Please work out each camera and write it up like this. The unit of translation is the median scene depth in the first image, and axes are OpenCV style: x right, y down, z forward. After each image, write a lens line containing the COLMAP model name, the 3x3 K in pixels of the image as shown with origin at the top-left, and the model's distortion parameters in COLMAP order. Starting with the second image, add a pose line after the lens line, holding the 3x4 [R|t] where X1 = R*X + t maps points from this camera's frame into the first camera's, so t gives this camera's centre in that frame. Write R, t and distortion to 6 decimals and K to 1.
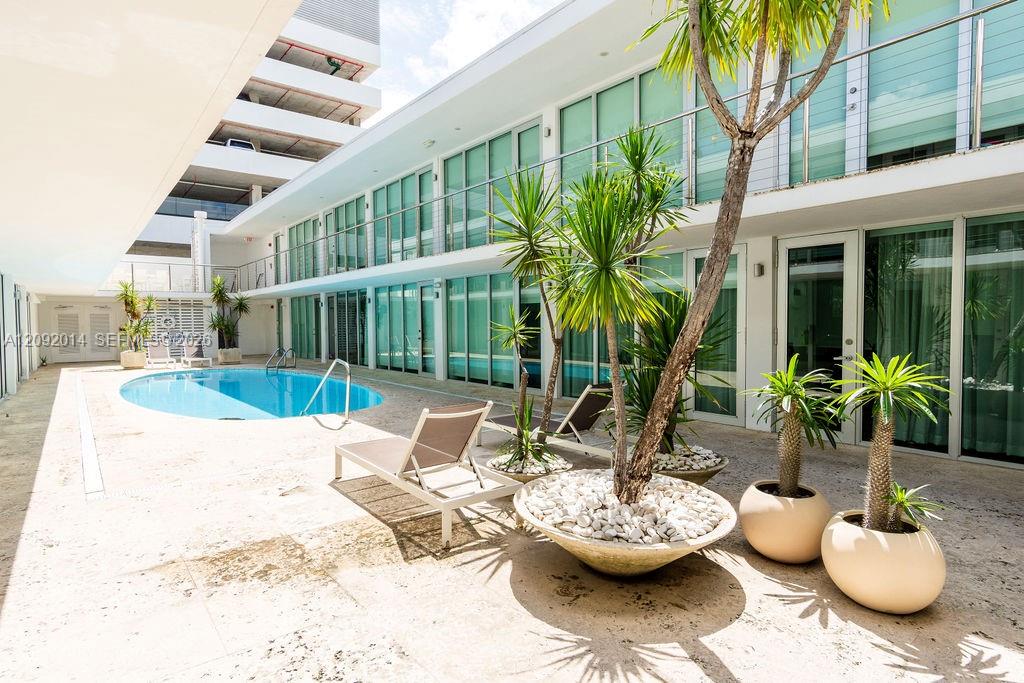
lens RADIAL K [[543.8, 0, 512.0], [0, 543.8, 341.5], [0, 0, 1]] dist [0.004017, 0.001438]
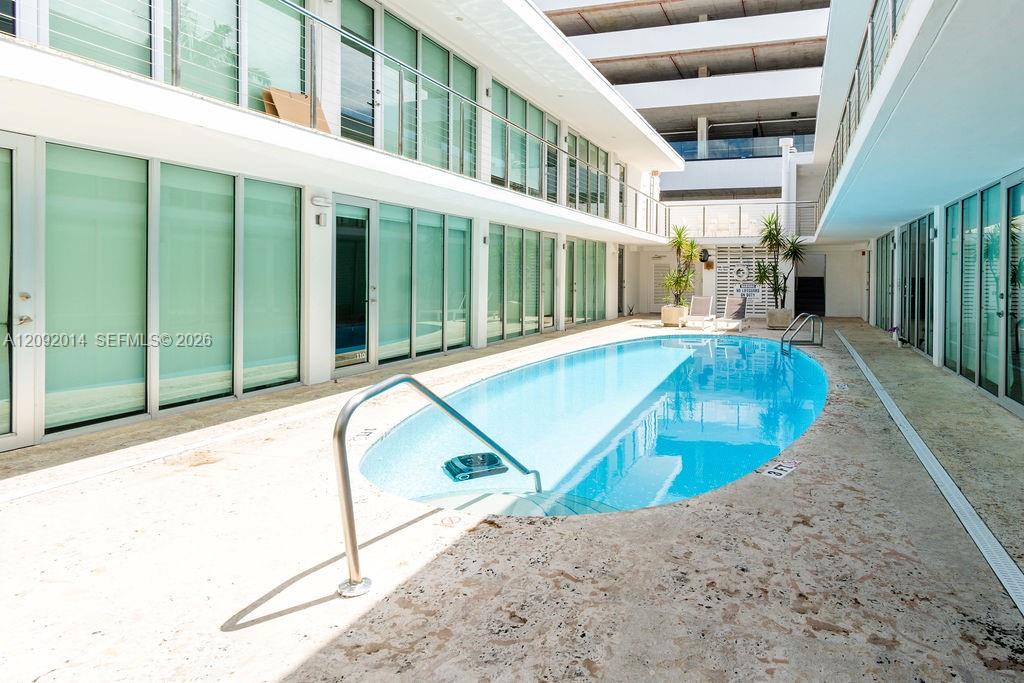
lens RADIAL K [[588.9, 0, 635.0], [0, 588.9, 280.4], [0, 0, 1]] dist [0.002939, 0.000701]
pose [[0.581614, 0.017180, -0.813283, 0.033485], [-0.039508, 0.999194, -0.007147, -0.016342], [0.812505, 0.036288, 0.581824, 0.504018]]
